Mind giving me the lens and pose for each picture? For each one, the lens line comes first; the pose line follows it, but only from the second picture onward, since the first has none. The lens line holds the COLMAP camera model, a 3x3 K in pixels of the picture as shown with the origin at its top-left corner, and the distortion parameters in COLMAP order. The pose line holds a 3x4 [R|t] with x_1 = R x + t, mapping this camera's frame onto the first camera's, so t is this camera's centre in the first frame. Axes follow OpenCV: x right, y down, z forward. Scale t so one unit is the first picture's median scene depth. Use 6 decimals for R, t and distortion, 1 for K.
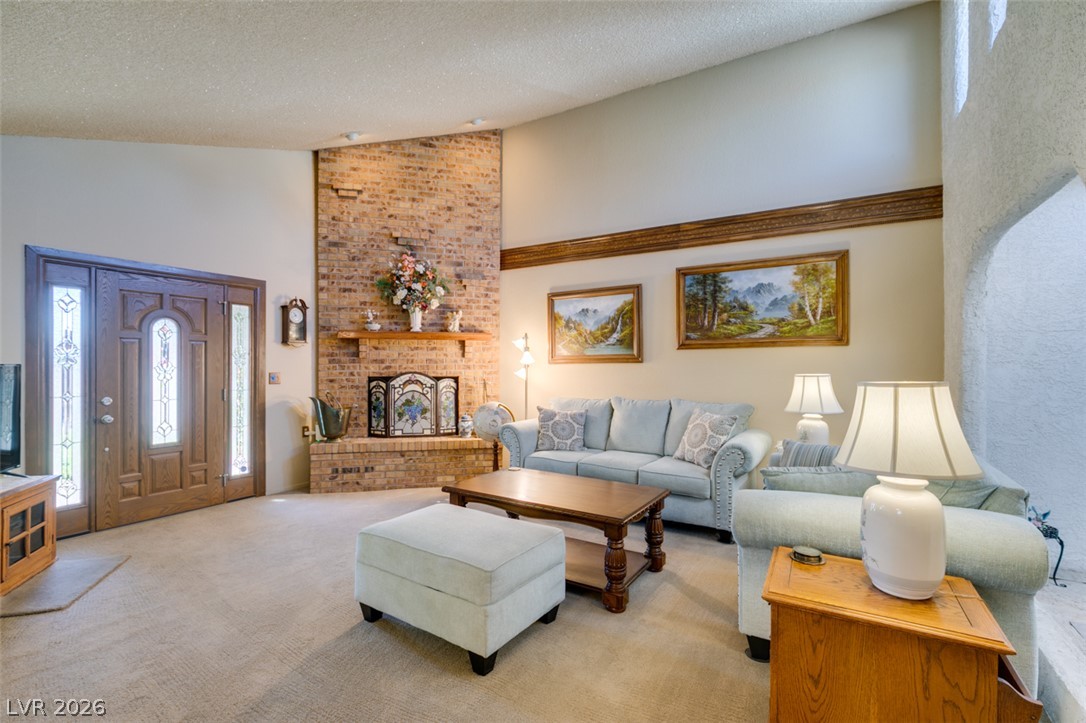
lens RADIAL K [[487.2, 0, 539.9], [0, 487.2, 365.5], [0, 0, 1]] dist [-0.001594, -0.000532]
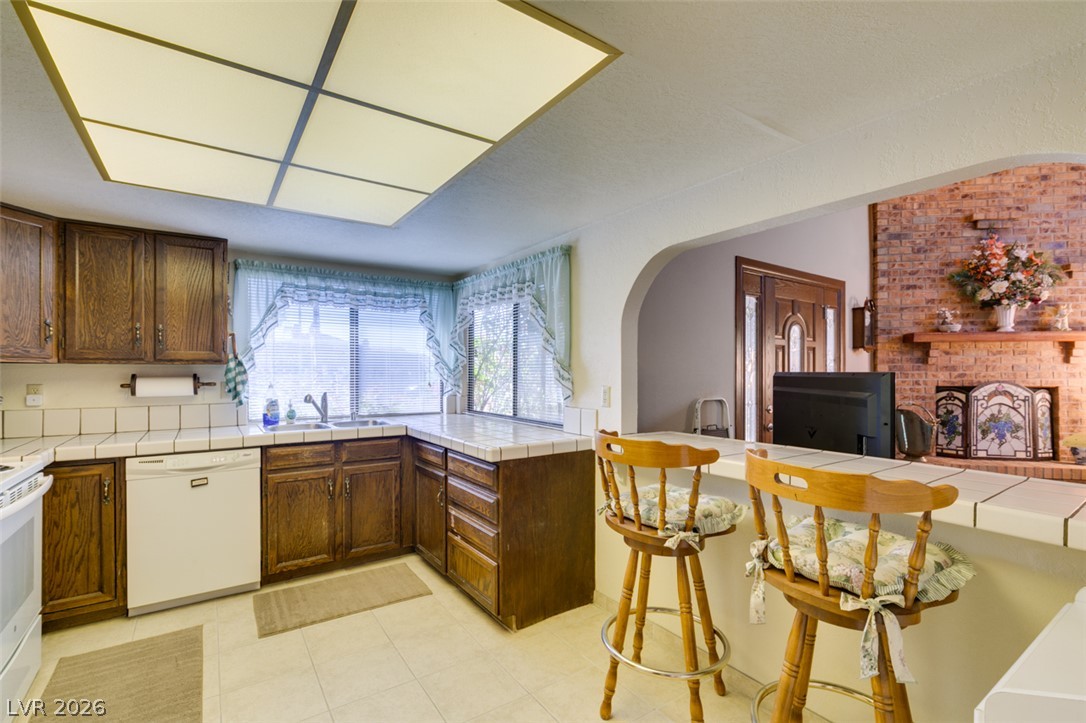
lens RADIAL K [[490.7, 0, 541.0], [0, 490.7, 370.4], [0, 0, 1]] dist [0.000002, -0.000827]
pose [[0.914441, -0.001429, -0.404718, -0.644981], [0.000240, 0.999996, -0.002988, -0.002501], [0.404720, 0.002635, 0.914437, -0.076075]]
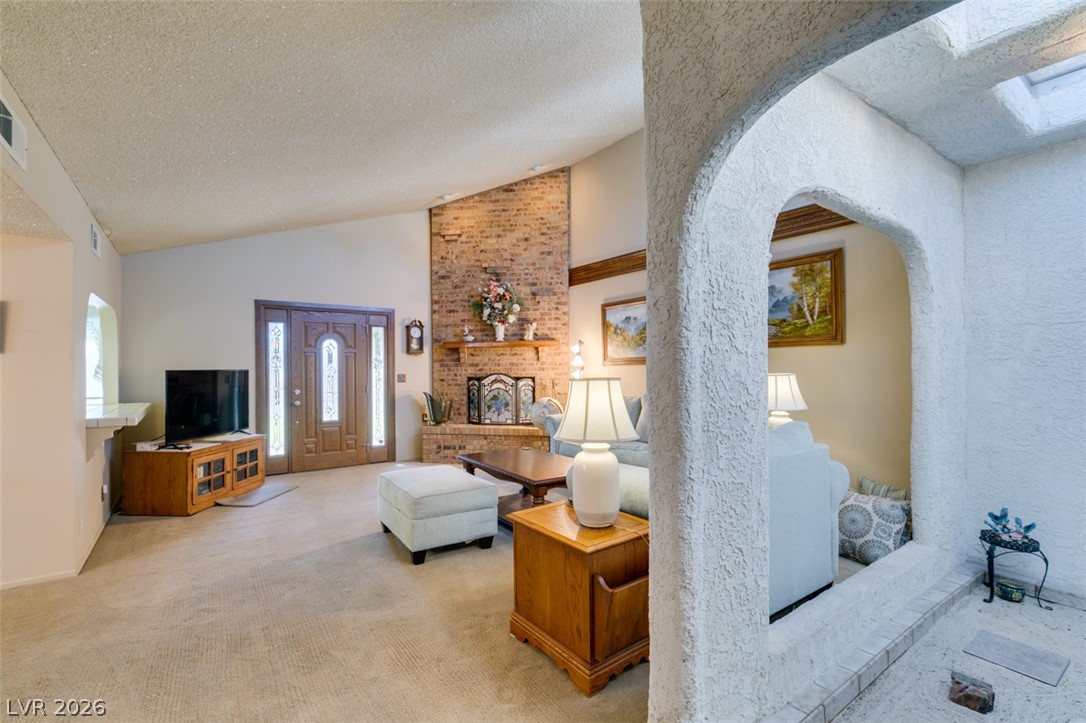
lens RADIAL K [[484.4, 0, 539.6], [0, 484.4, 366.1], [0, 0, 1]] dist [-0.000196, -0.001670]
pose [[0.919720, -0.010176, -0.392443, 0.332279], [0.009194, 0.999948, -0.004381, 0.001123], [0.392467, 0.000421, 0.919766, -0.108847]]
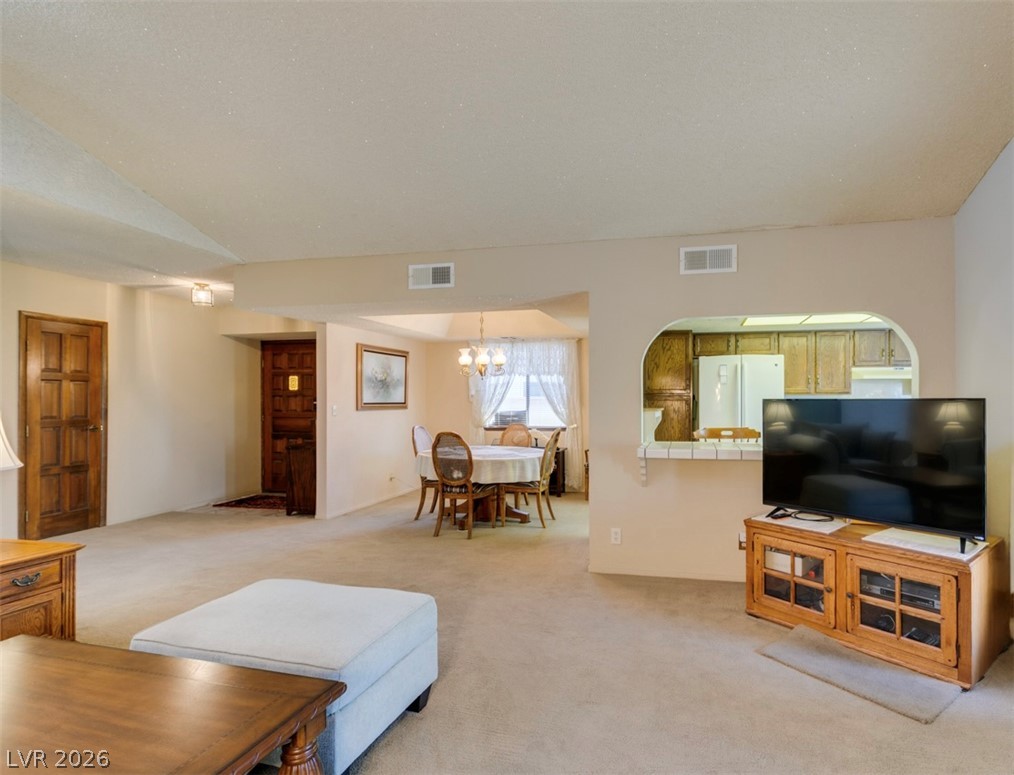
lens RADIAL K [[523.0, 0, 582.4], [0, 523.0, 397.8], [0, 0, 1]] dist [-0.003358, -0.000375]
pose [[-0.944222, -0.000843, -0.329308, -0.147319], [-0.000202, 0.999998, -0.001982, -0.000851], [0.329309, -0.001805, -0.944221, 0.893370]]
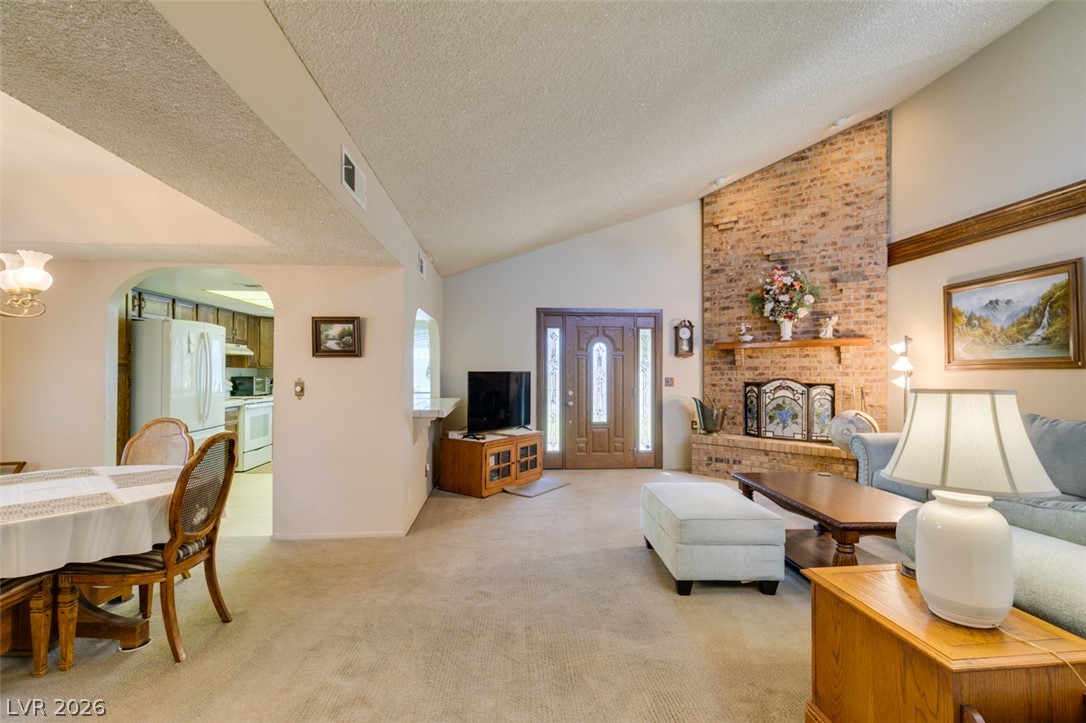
lens RADIAL K [[486.7, 0, 536.1], [0, 486.7, 369.1], [0, 0, 1]] dist [0.003252, -0.000591]
pose [[0.578131, -0.004989, -0.815929, 0.296934], [-0.001148, 0.999975, -0.006927, 0.000944], [0.815943, 0.004941, 0.578111, -0.053709]]
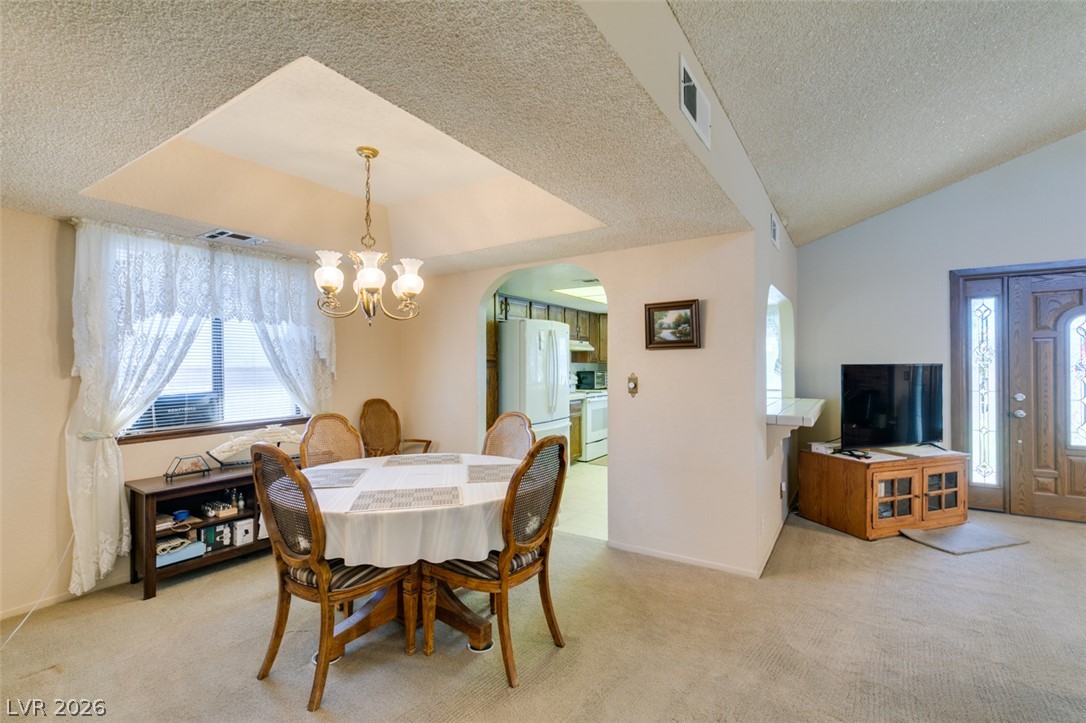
lens RADIAL K [[484.4, 0, 539.6], [0, 484.4, 366.1], [0, 0, 1]] dist [-0.000196, -0.001670]
pose [[-0.032600, -0.002009, -0.999466, 0.158743], [0.004754, 0.999986, -0.002165, 0.000661], [0.999457, -0.004822, -0.032590, -0.026249]]
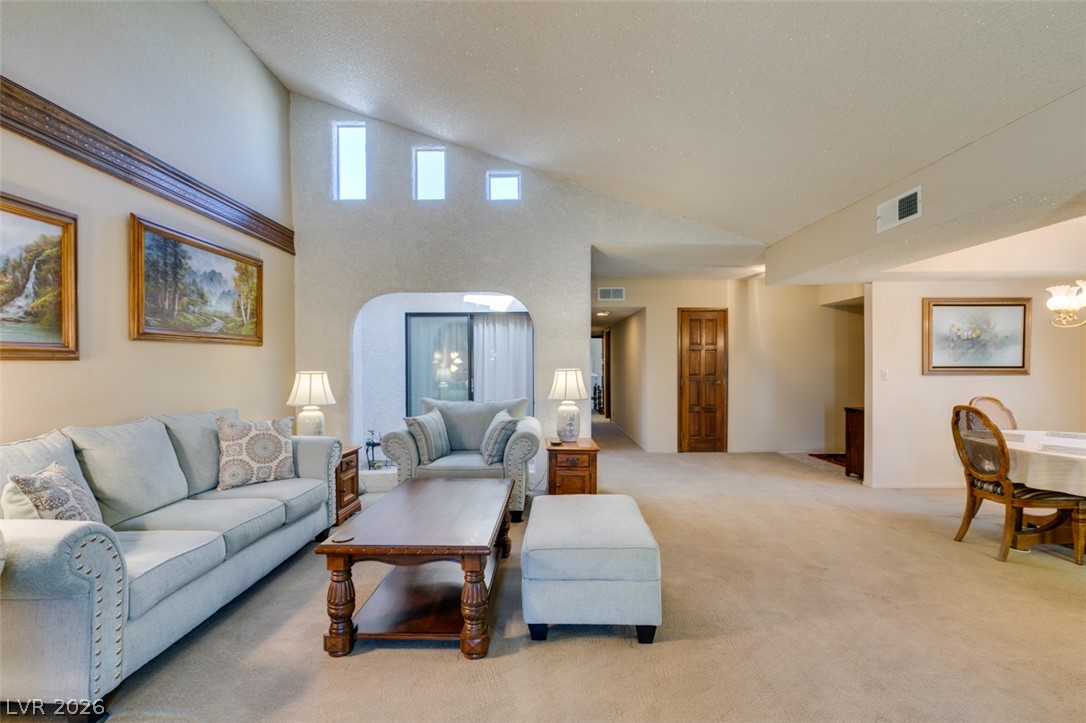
lens RADIAL K [[487.2, 0, 539.9], [0, 487.2, 365.5], [0, 0, 1]] dist [-0.001594, -0.000532]
pose [[-0.517676, -0.003315, 0.855570, -0.475307], [0.003205, 0.999978, 0.005814, -0.001116], [-0.855571, 0.005752, -0.517654, 0.760285]]
